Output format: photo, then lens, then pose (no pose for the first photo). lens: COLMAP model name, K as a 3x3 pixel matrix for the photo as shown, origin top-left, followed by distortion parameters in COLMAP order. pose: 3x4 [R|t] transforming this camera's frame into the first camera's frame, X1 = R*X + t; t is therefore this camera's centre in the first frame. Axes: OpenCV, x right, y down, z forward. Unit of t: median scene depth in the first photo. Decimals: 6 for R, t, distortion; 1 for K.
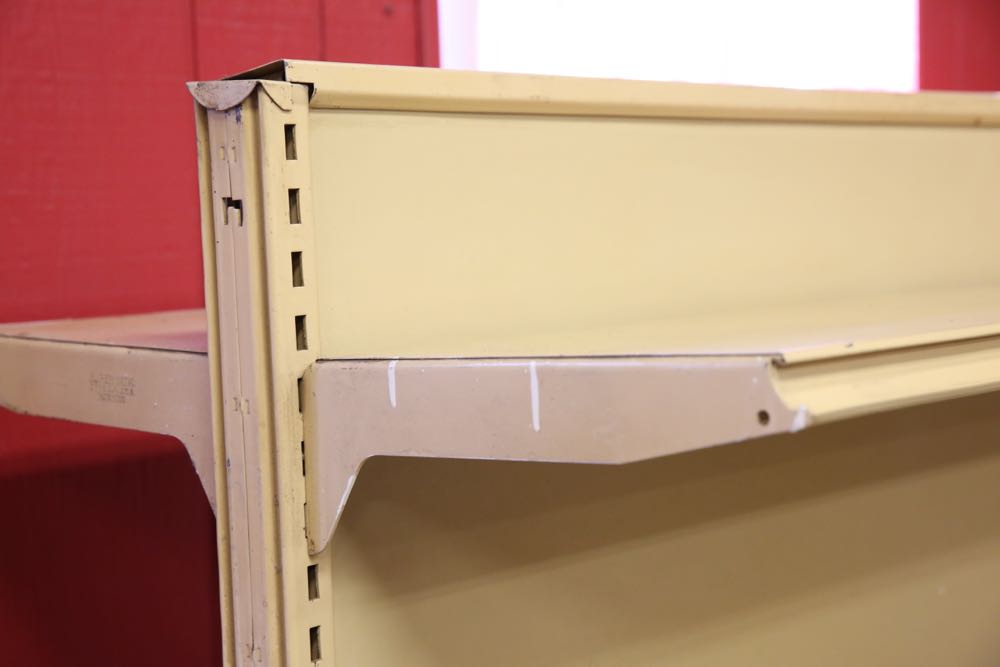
lens RADIAL K [[1784.1, 0, 500.5], [0, 1784.1, 334.9], [0, 0, 1]] dist [0.052482, 0.000000]
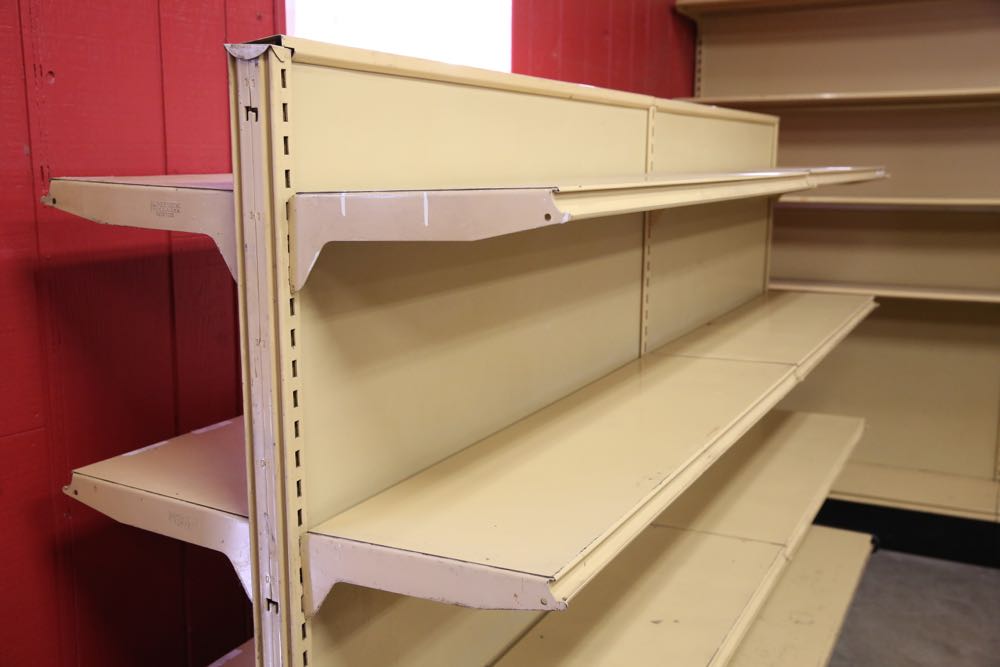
lens RADIAL K [[1003.8, 0, 499.1], [0, 1003.8, 332.5], [0, 0, 1]] dist [-0.009044, 0.000000]
pose [[0.962151, -0.006530, 0.272438, -0.189117], [-0.022113, 0.994545, 0.101934, 0.049001], [-0.271617, -0.104101, 0.956759, -0.127291]]
